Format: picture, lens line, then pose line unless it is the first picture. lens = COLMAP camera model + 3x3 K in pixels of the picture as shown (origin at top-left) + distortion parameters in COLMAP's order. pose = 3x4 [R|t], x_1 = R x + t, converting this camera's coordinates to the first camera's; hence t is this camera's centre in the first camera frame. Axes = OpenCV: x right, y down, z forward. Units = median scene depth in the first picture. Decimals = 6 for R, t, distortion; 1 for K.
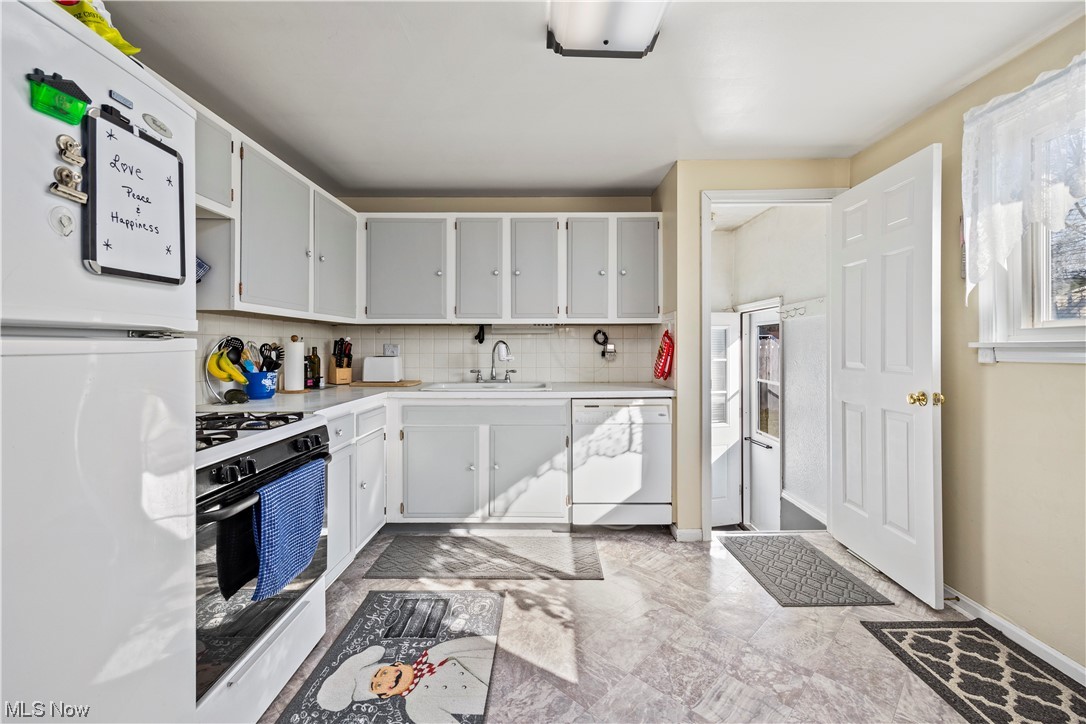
lens RADIAL K [[458.2, 0, 543.4], [0, 458.2, 345.6], [0, 0, 1]] dist [0.003608, -0.000834]
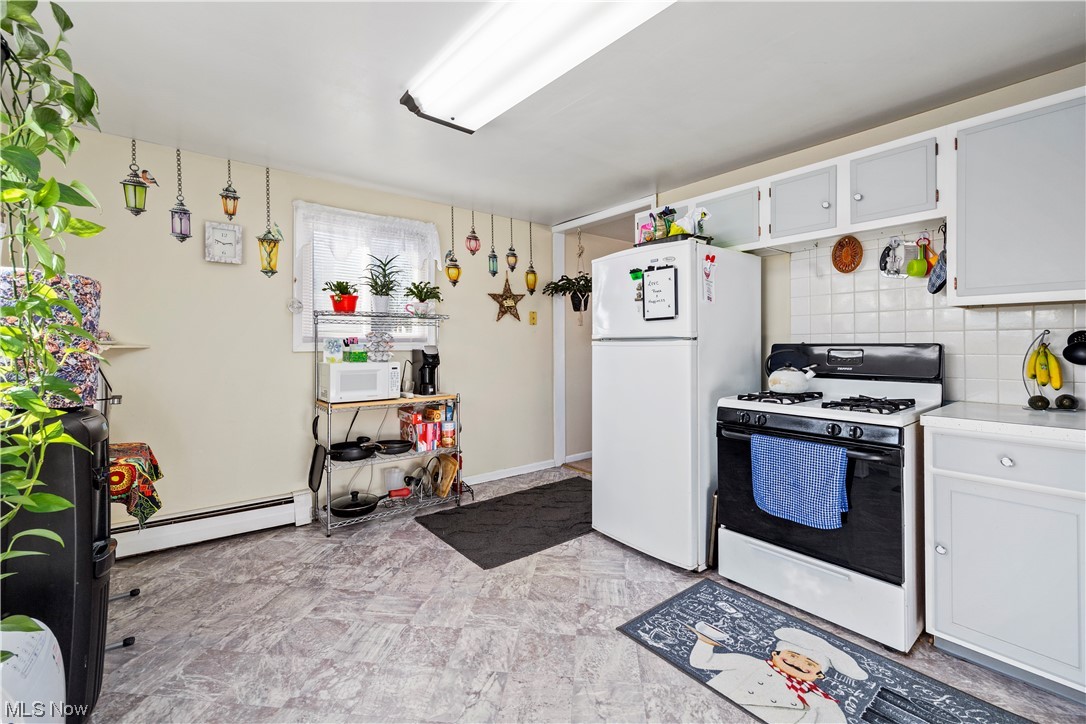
lens RADIAL K [[458.2, 0, 543.4], [0, 458.2, 345.6], [0, 0, 1]] dist [0.003608, -0.000834]
pose [[-0.778160, 0.006850, -0.628029, 0.511823], [0.006934, 0.999973, 0.002316, 0.000764], [0.628028, -0.002552, -0.778187, 0.974477]]
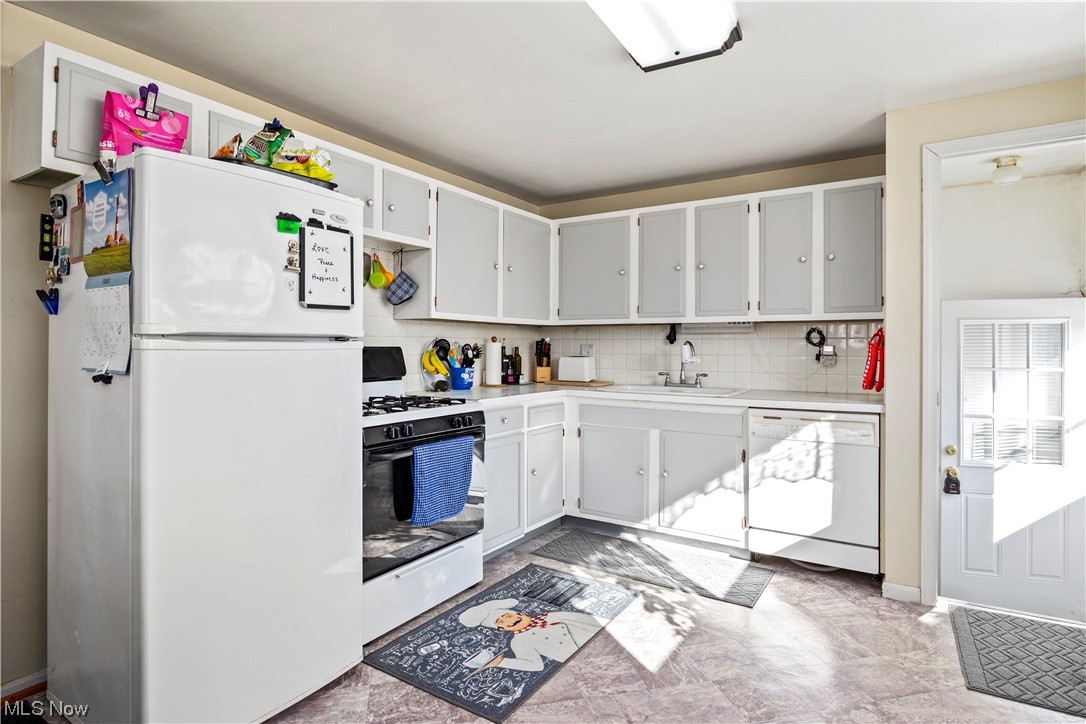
lens RADIAL K [[567.8, 0, 542.4], [0, 567.8, 345.6], [0, 0, 1]] dist [-0.015326, -0.000057]
pose [[0.842296, 0.003861, -0.539002, 0.361958], [-0.004249, 0.999991, 0.000525, -0.001503], [0.538999, 0.001848, 0.842305, -0.145338]]
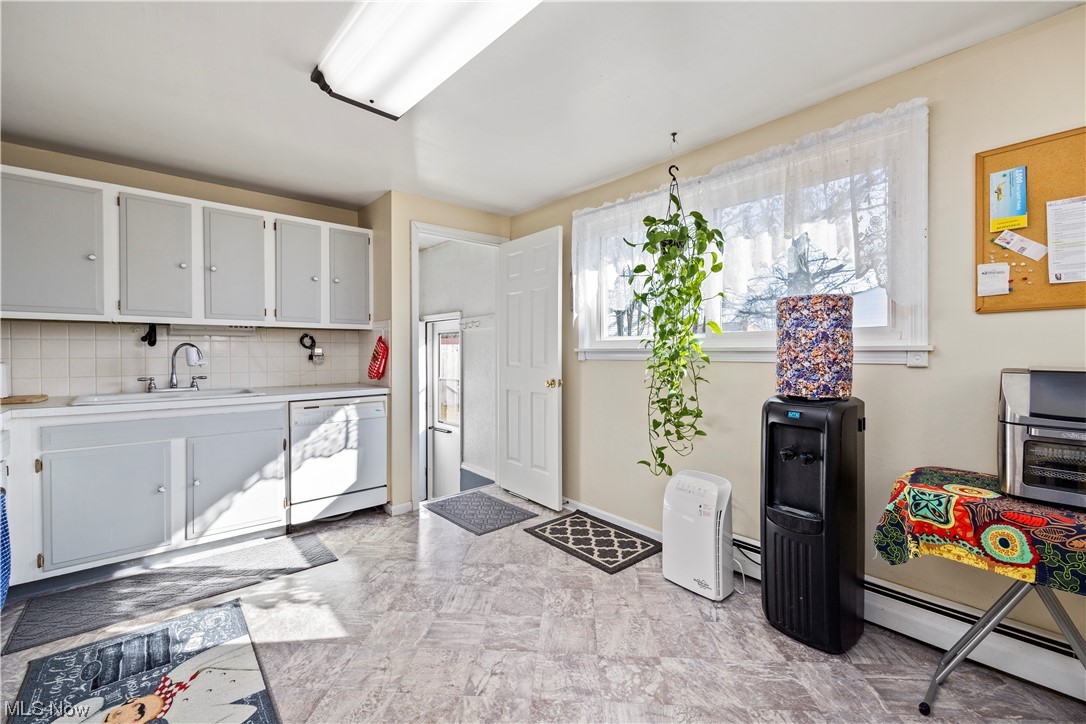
lens RADIAL K [[452.8, 0, 545.6], [0, 452.8, 358.3], [0, 0, 1]] dist [-0.000760, -0.000437]
pose [[0.747129, -0.009205, 0.664615, -0.206835], [-0.003571, 0.999834, 0.017861, 0.000126], [-0.664670, -0.015718, 0.746972, -0.138713]]
